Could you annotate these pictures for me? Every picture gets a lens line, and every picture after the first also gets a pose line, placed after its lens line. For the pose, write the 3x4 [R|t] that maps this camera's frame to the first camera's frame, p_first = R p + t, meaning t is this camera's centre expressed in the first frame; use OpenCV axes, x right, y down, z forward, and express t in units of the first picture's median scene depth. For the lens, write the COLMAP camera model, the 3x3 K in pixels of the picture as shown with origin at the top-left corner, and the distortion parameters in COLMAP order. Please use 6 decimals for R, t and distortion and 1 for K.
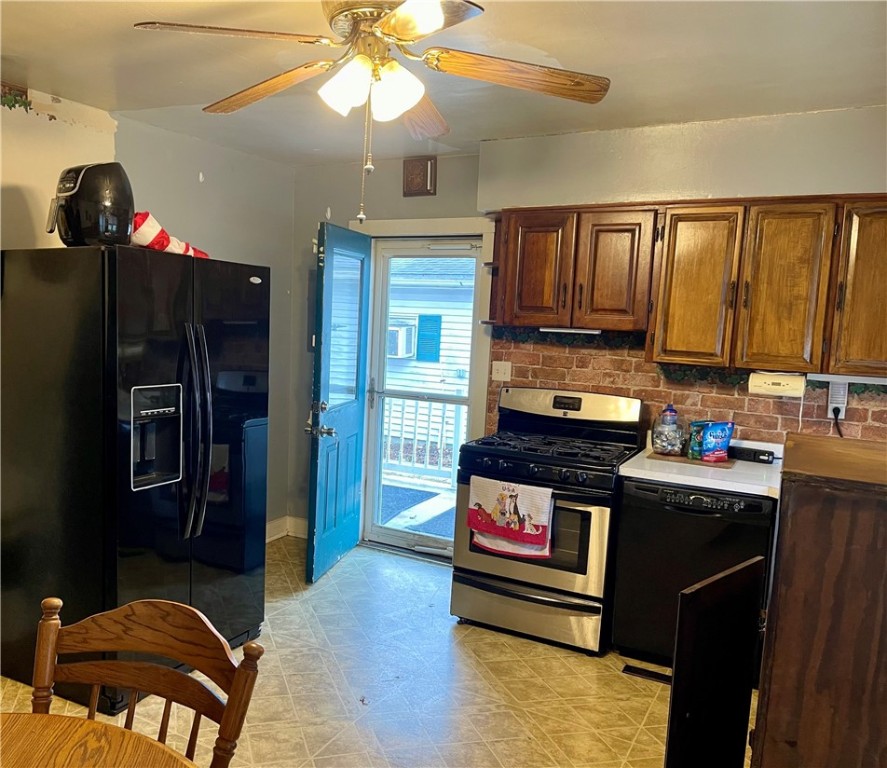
lens RADIAL K [[756.5, 0, 381.3], [0, 756.5, 383.2], [0, 0, 1]] dist [0.099007, -0.129319]
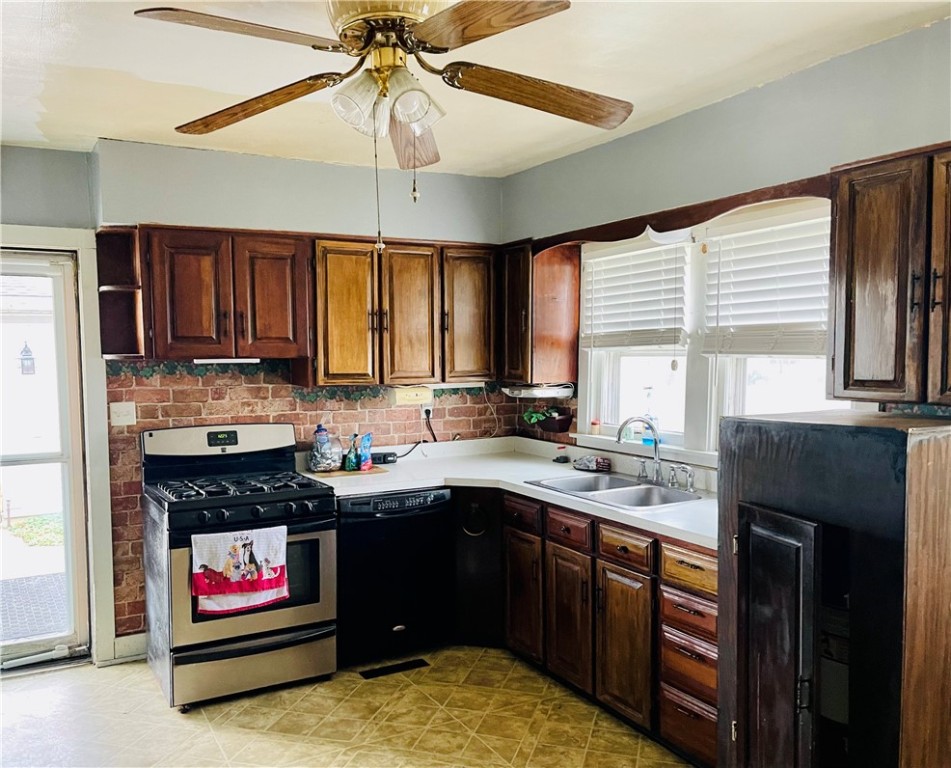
lens RADIAL K [[772.1, 0, 474.6], [0, 772.1, 396.3], [0, 0, 1]] dist [0.037461, -0.006915]
pose [[0.551493, -0.098363, 0.828360, -0.412754], [0.107733, 0.993106, 0.046201, -0.040108], [-0.827193, 0.063763, 0.558288, 0.233273]]
